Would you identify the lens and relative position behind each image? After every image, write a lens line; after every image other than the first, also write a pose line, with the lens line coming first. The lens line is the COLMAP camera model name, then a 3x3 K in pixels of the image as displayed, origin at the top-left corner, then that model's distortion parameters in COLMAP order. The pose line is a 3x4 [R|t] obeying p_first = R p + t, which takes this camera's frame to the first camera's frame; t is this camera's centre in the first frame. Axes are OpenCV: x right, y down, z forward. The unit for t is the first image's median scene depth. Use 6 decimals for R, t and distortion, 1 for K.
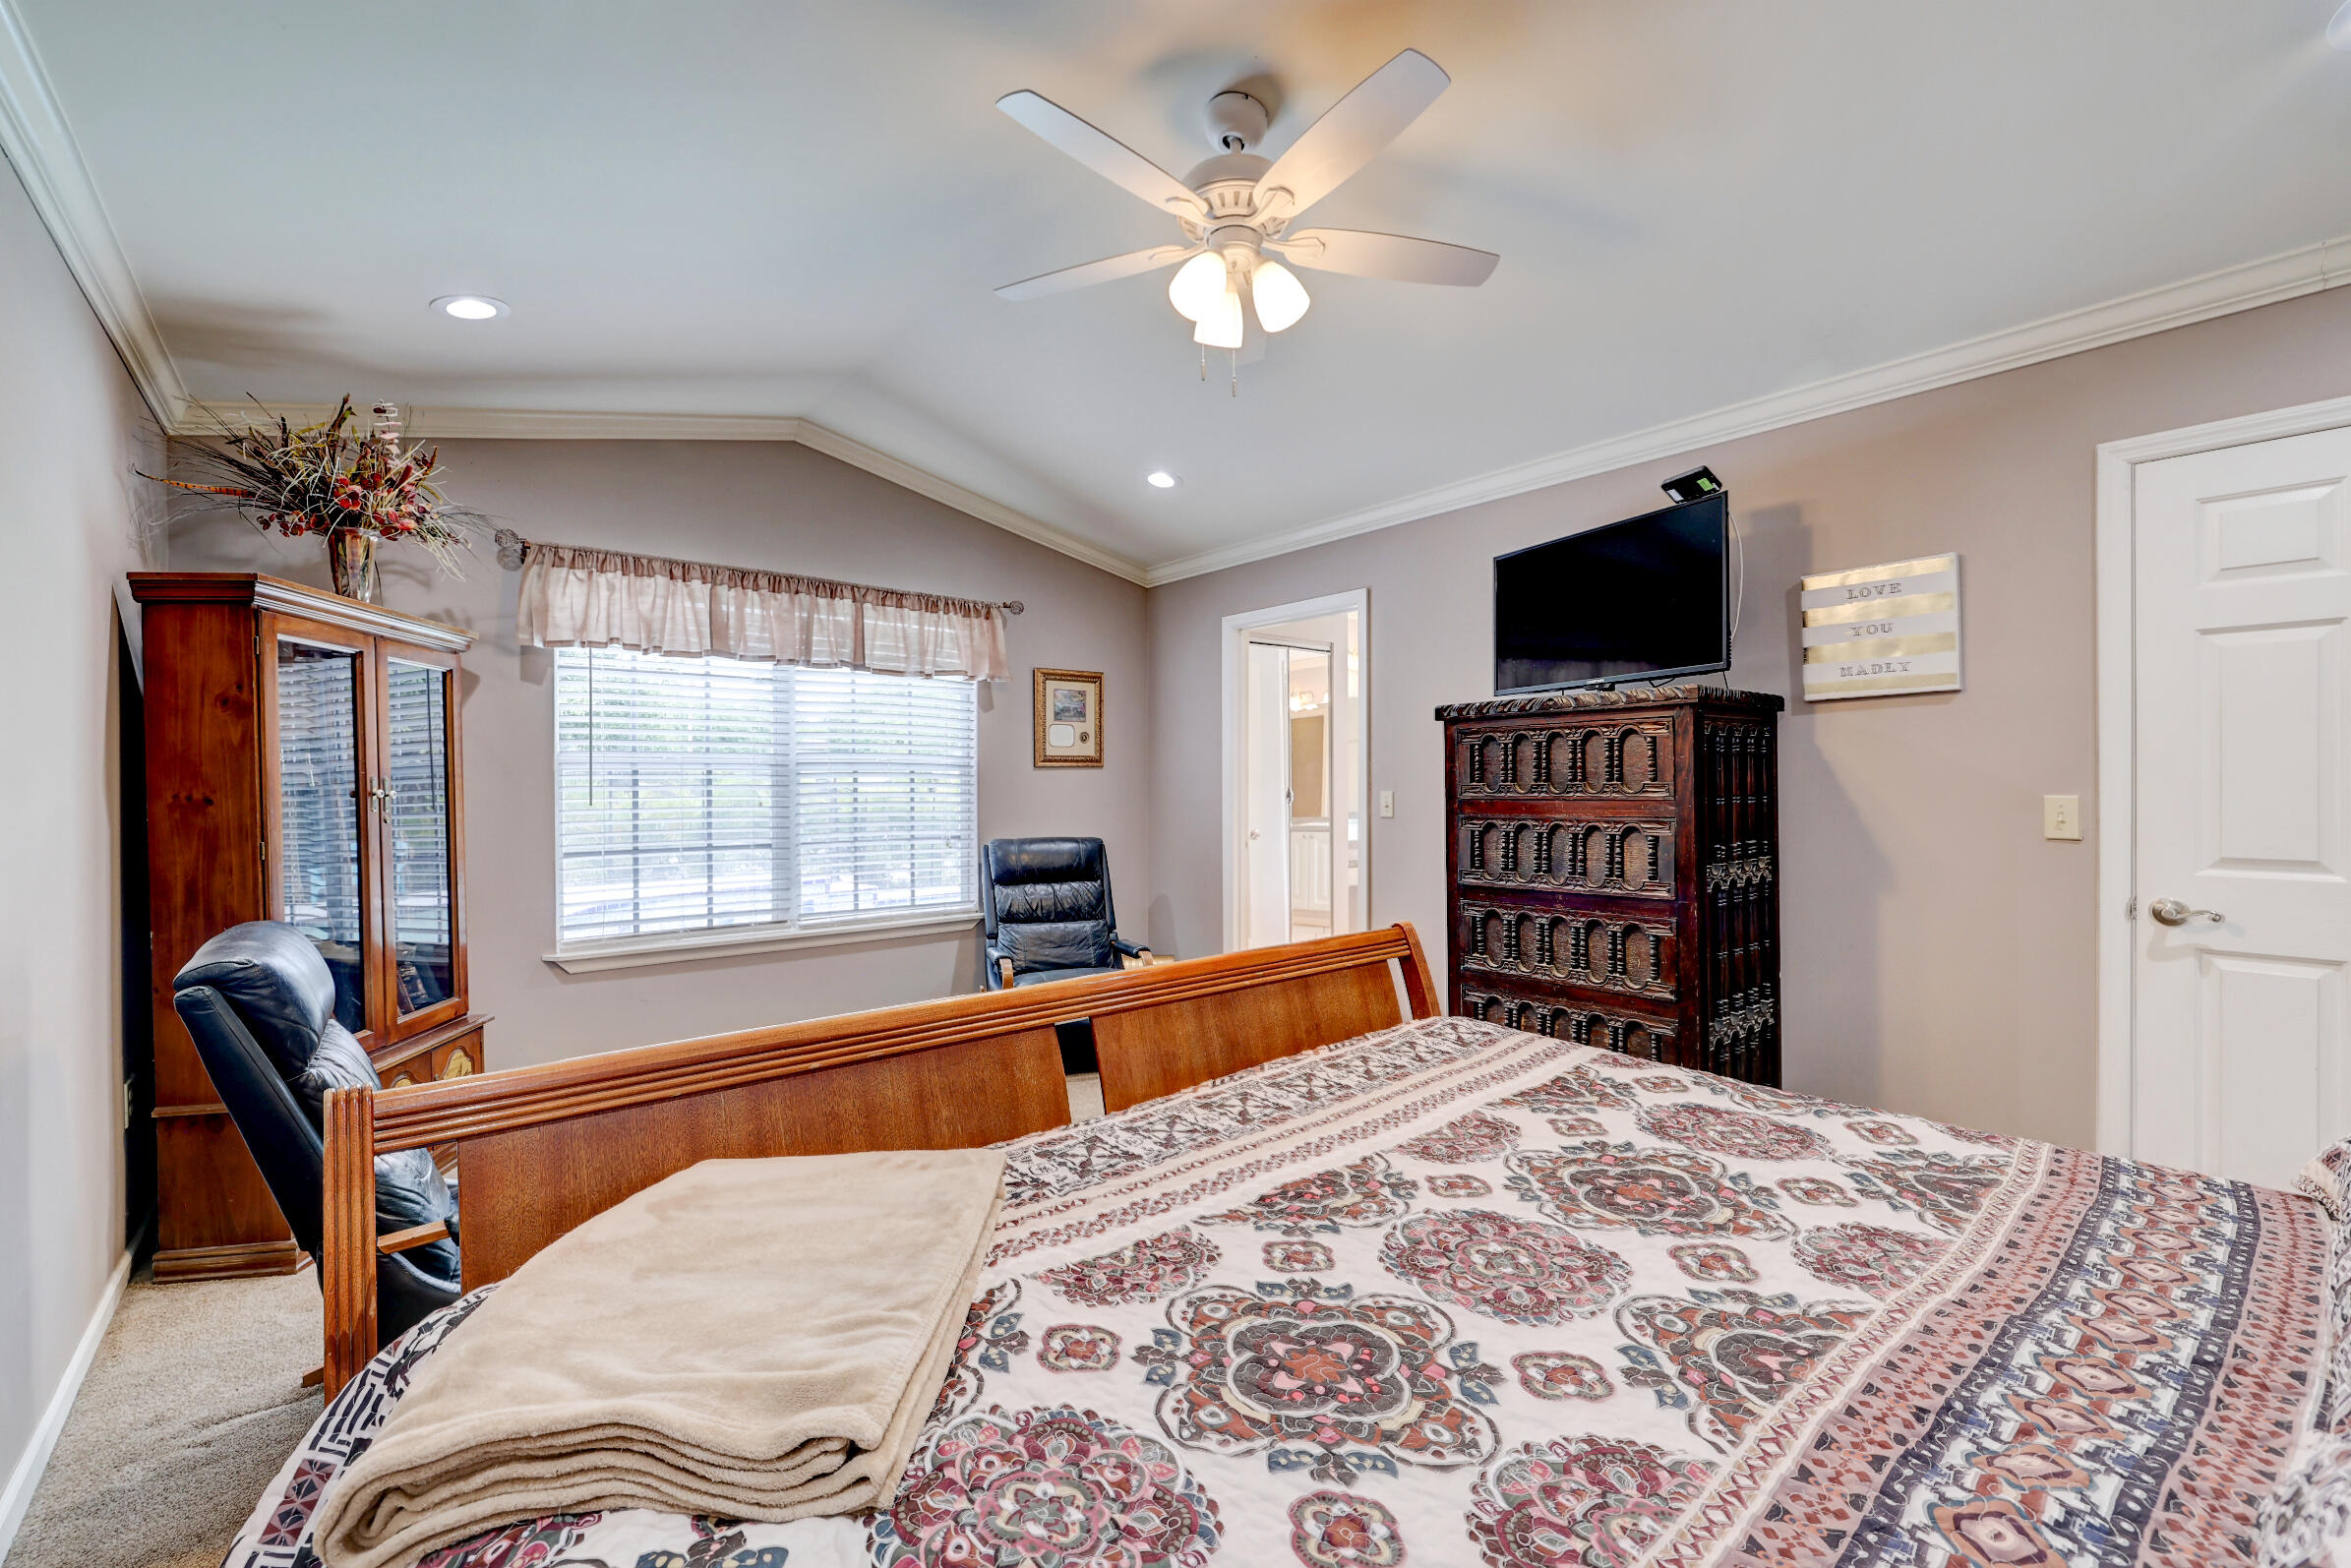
lens RADIAL K [[978.0, 0, 1167.7], [0, 978.0, 781.3], [0, 0, 1]] dist [-0.004801, -0.000214]
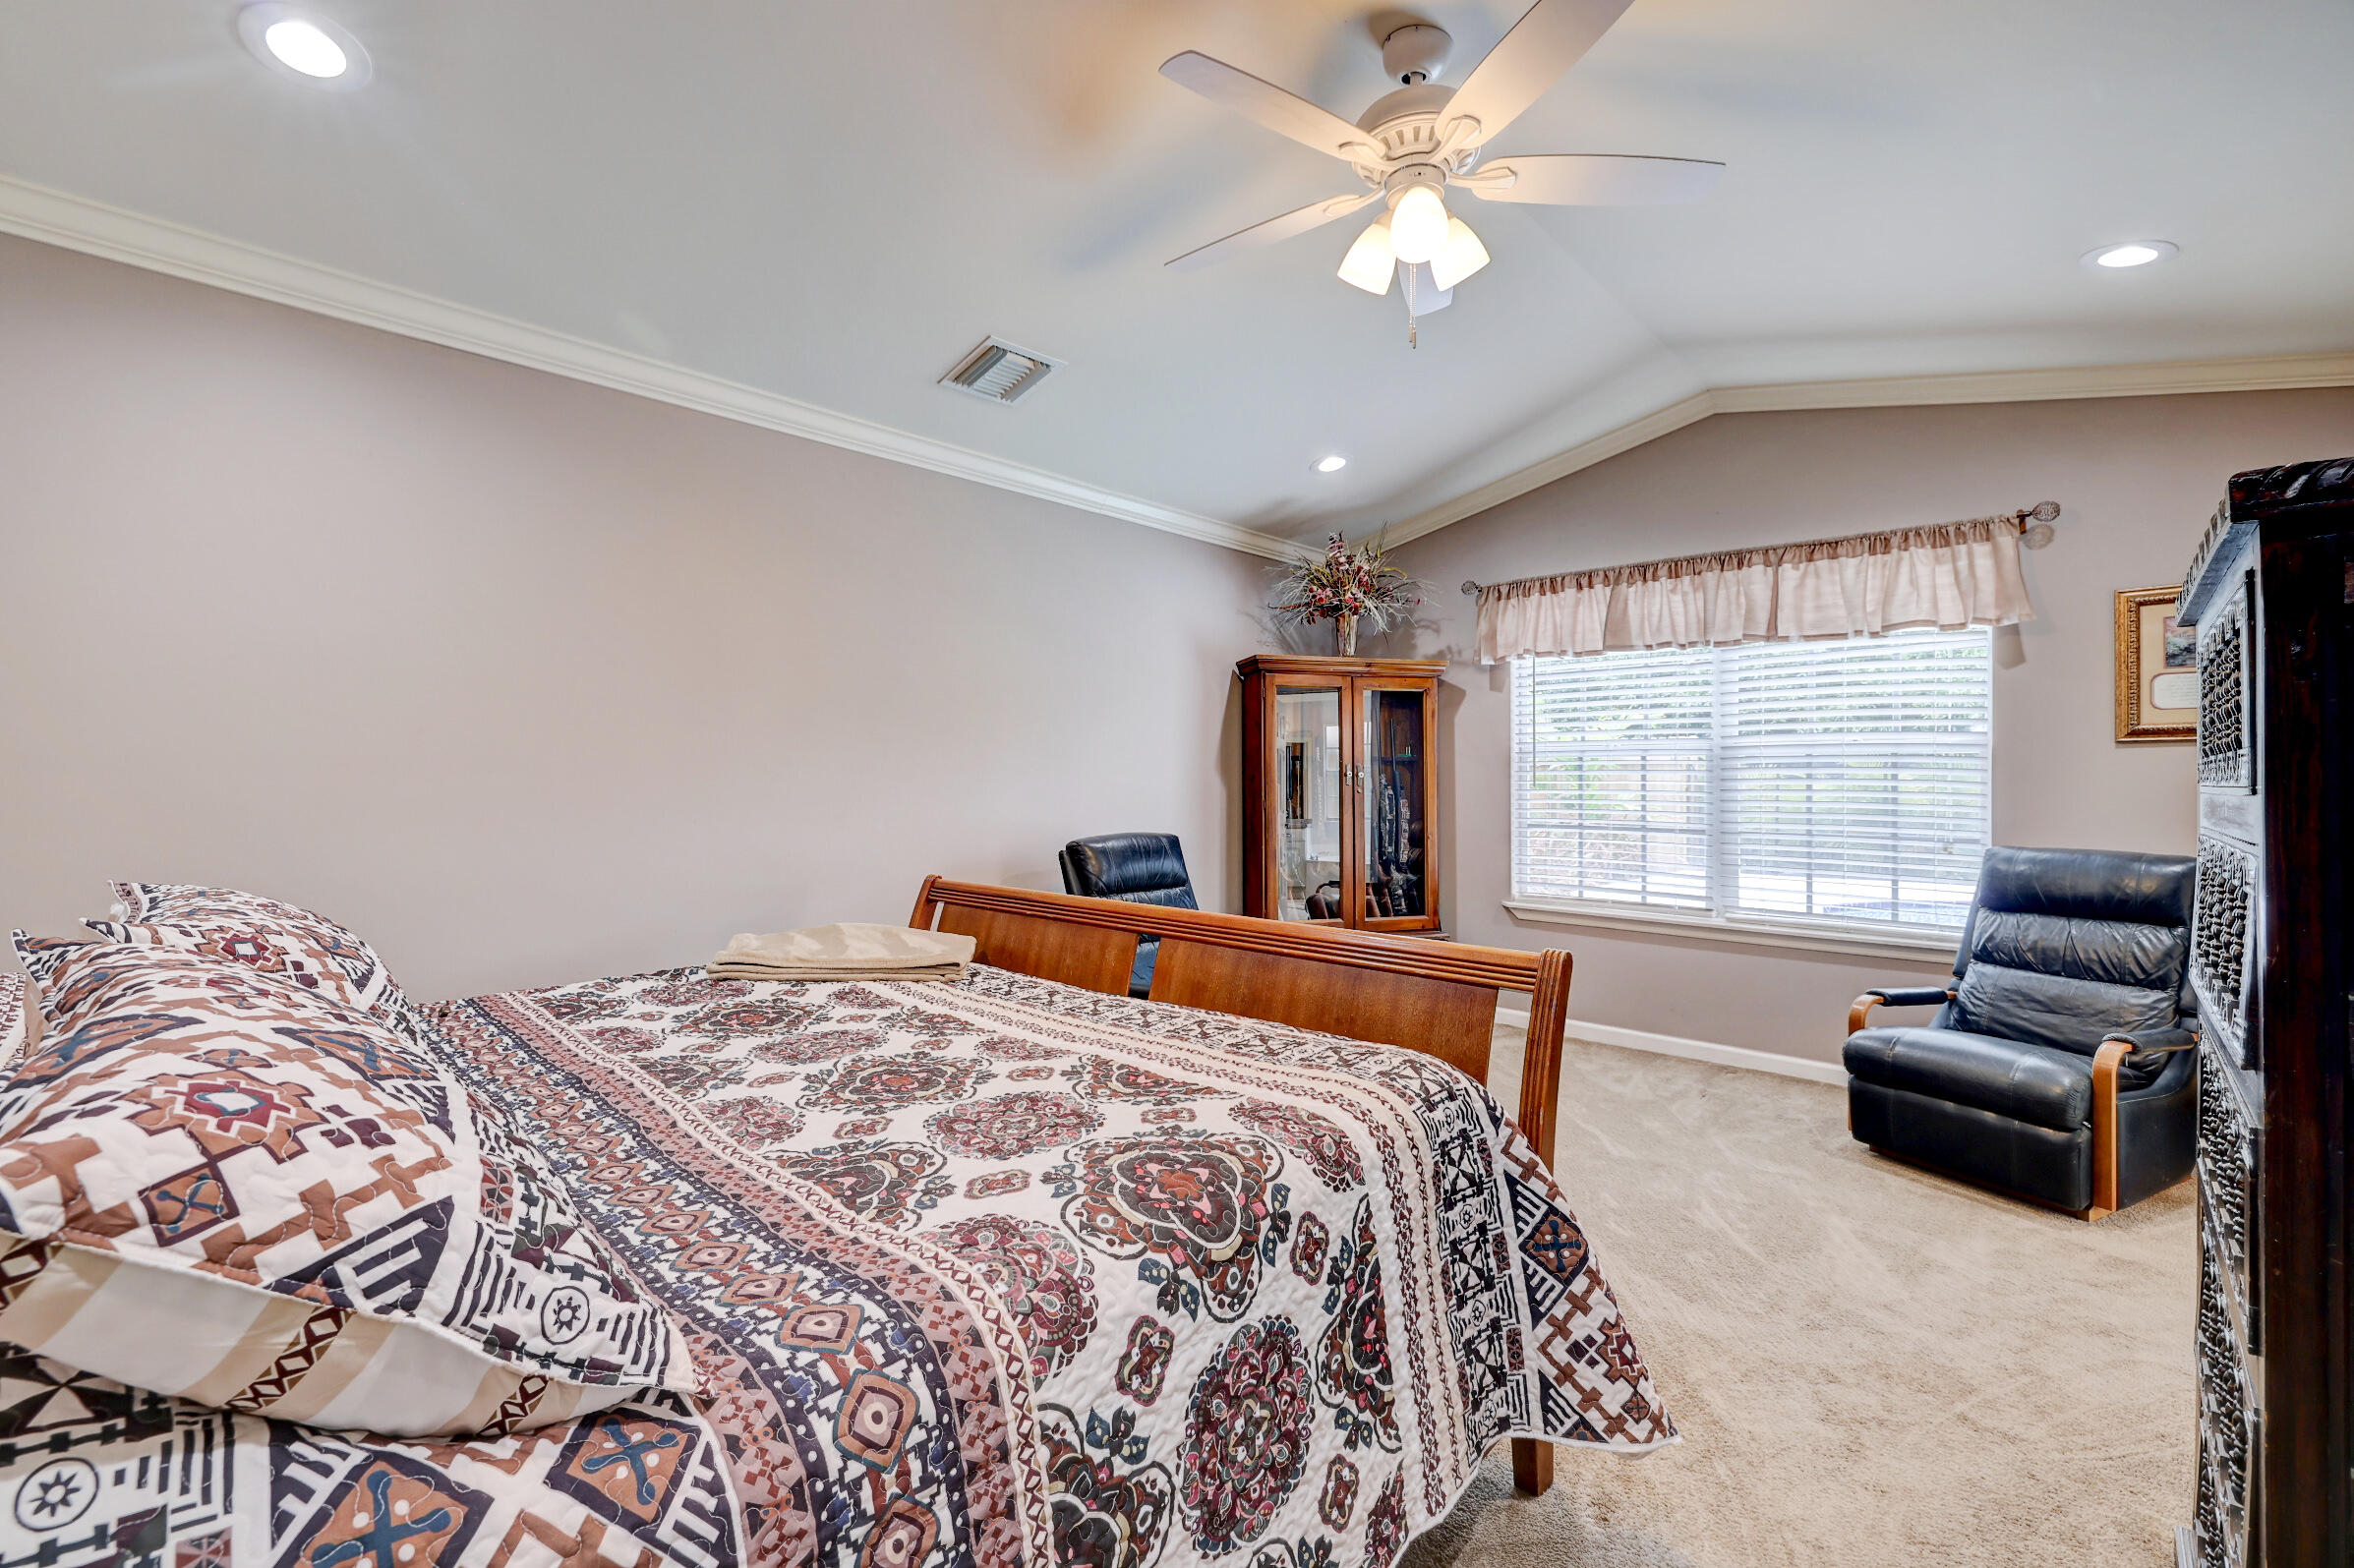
lens RADIAL K [[1045.9, 0, 1199.8], [0, 1045.9, 776.2], [0, 0, 1]] dist [0.009077, 0.000098]
pose [[0.111443, -0.004585, -0.993760, 0.610533], [-0.007159, 0.999960, -0.005416, 0.020055], [0.993745, 0.007718, 0.111406, 0.391995]]
